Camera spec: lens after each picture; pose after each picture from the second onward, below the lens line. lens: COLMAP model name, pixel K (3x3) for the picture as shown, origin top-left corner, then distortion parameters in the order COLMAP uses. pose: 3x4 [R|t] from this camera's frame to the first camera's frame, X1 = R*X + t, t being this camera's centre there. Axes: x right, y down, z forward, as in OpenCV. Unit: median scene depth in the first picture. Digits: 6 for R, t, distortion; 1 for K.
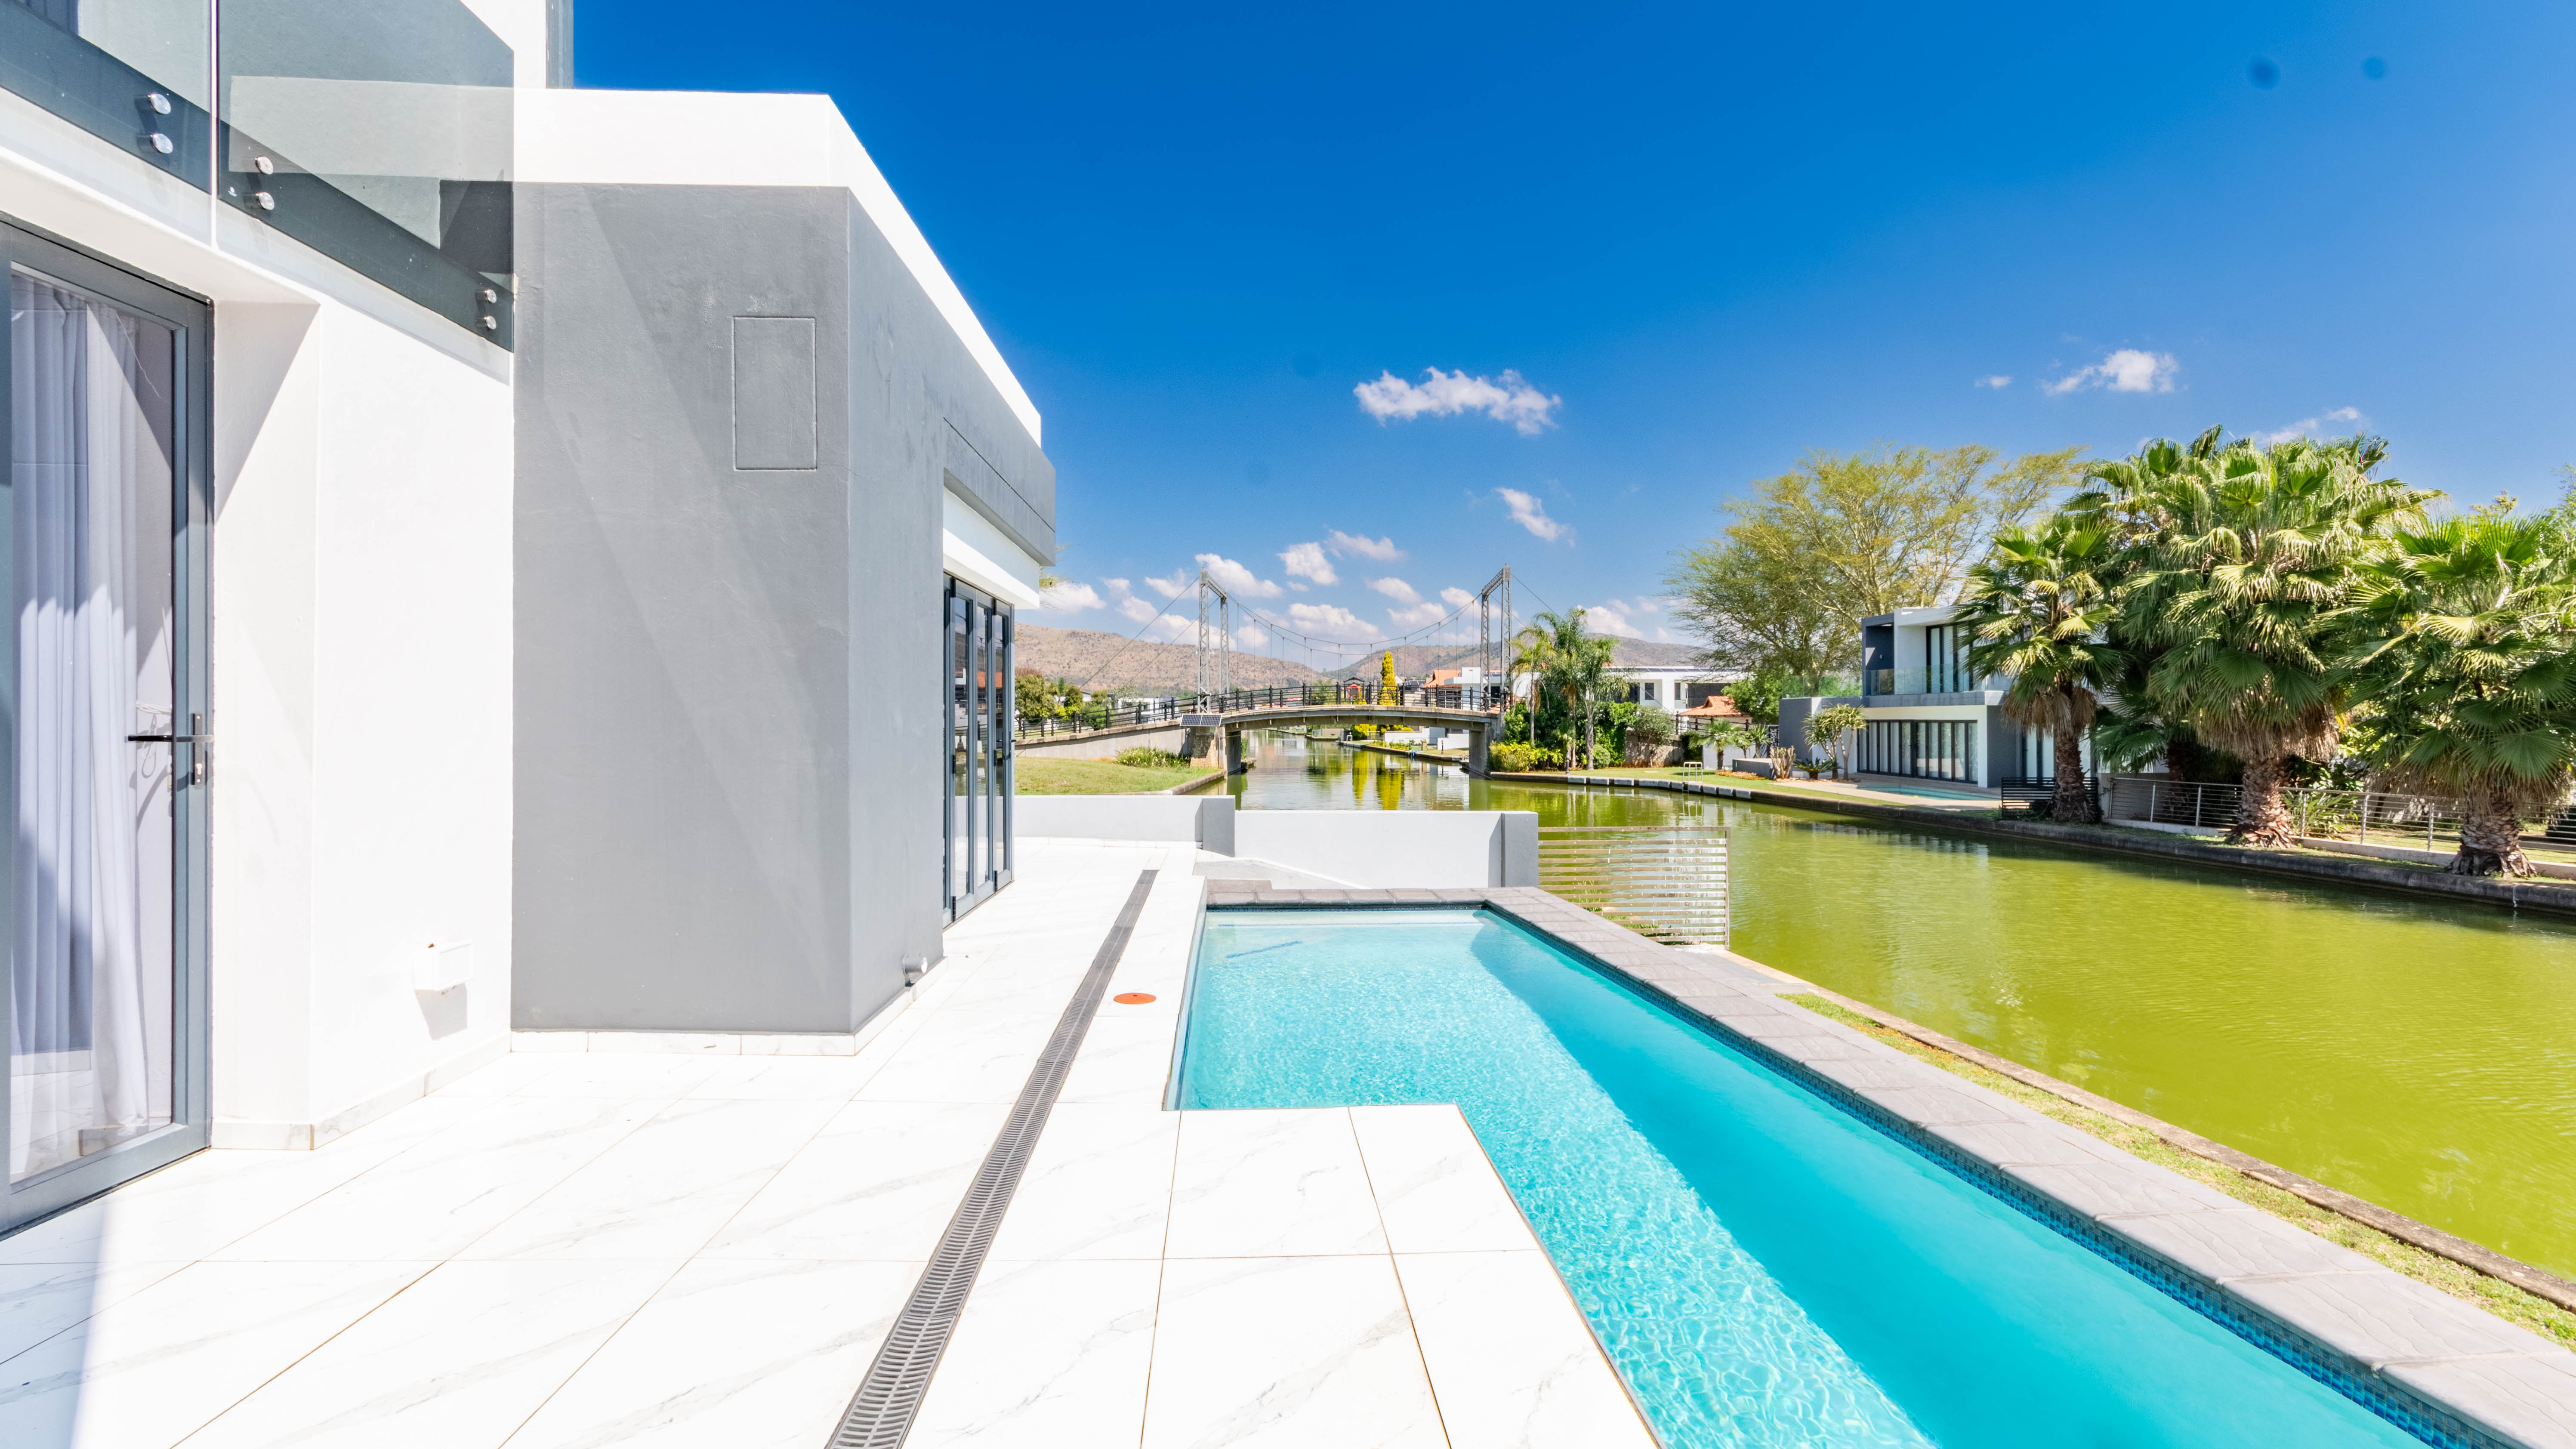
lens RADIAL K [[1156.0, 0, 1316.2], [0, 1156.0, 731.5], [0, 0, 1]] dist [0.001079, 0.000052]
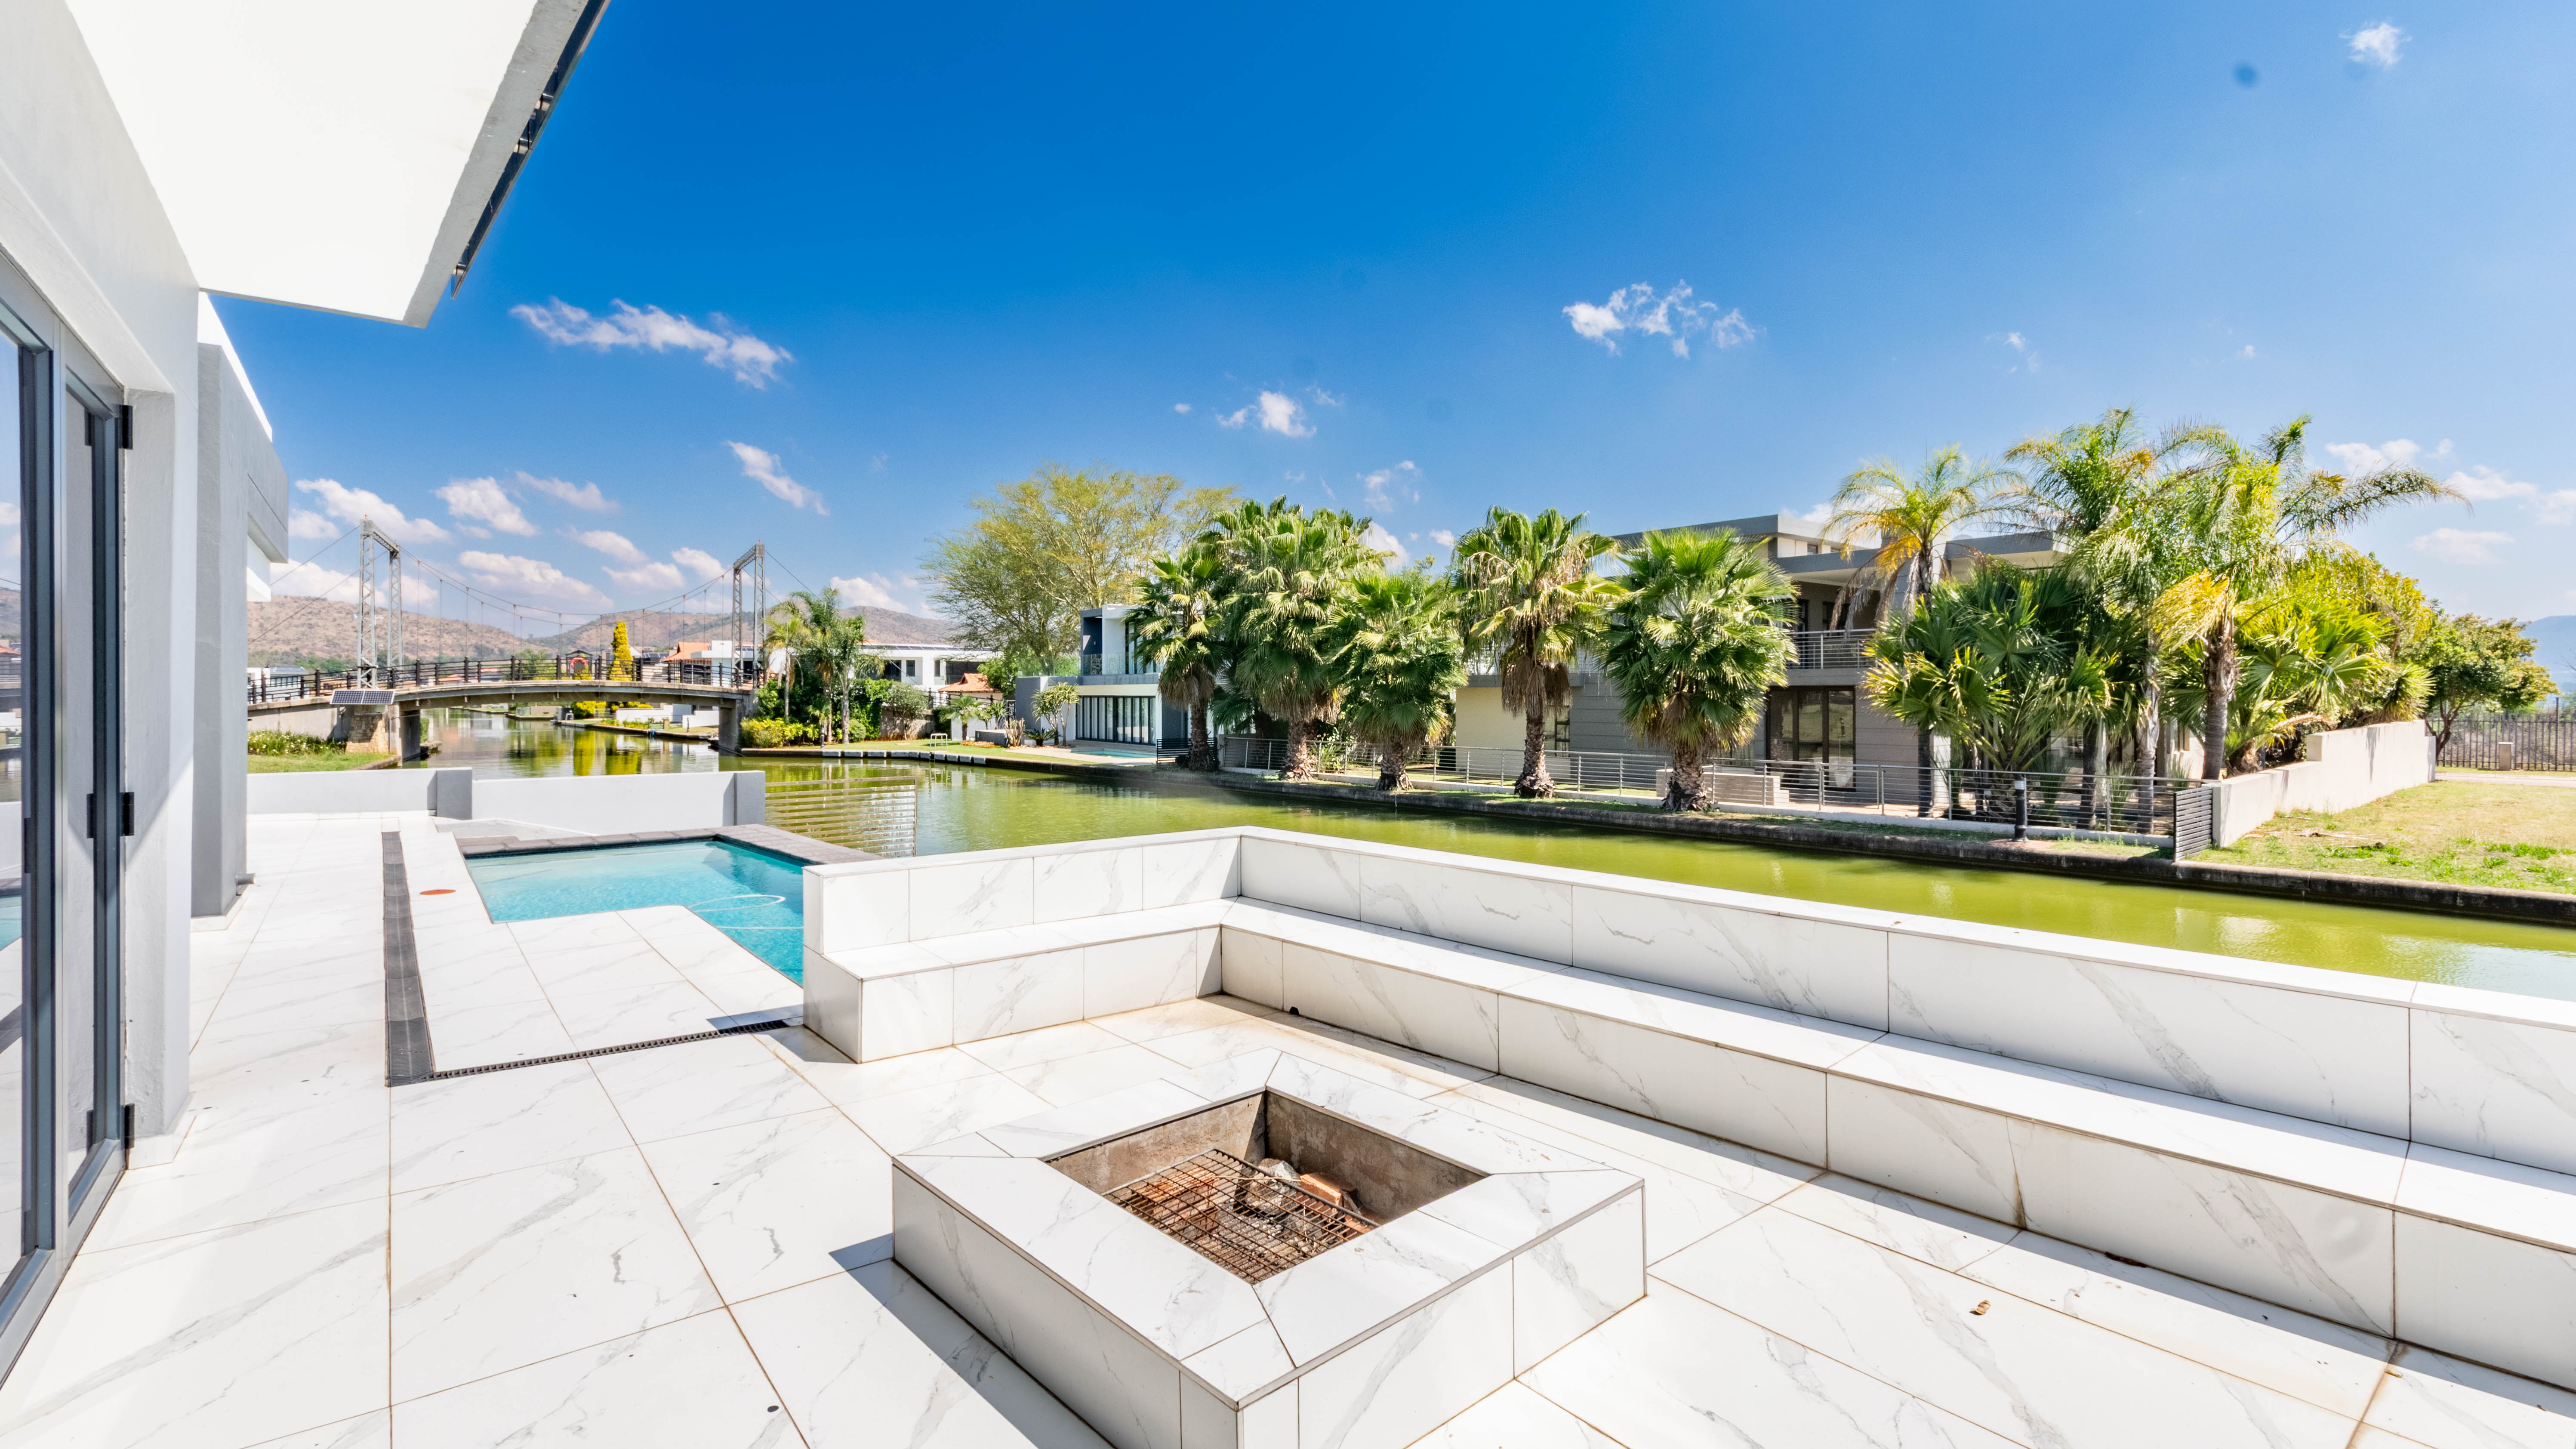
lens RADIAL K [[1159.1, 0, 1288.7], [0, 1159.1, 685.5], [0, 0, 1]] dist [0.014153, 0.000108]
pose [[0.834374, 0.002617, 0.551192, -0.009613], [0.007315, 0.999848, -0.015819, -0.000018], [-0.551150, 0.017231, 0.834229, -0.108552]]
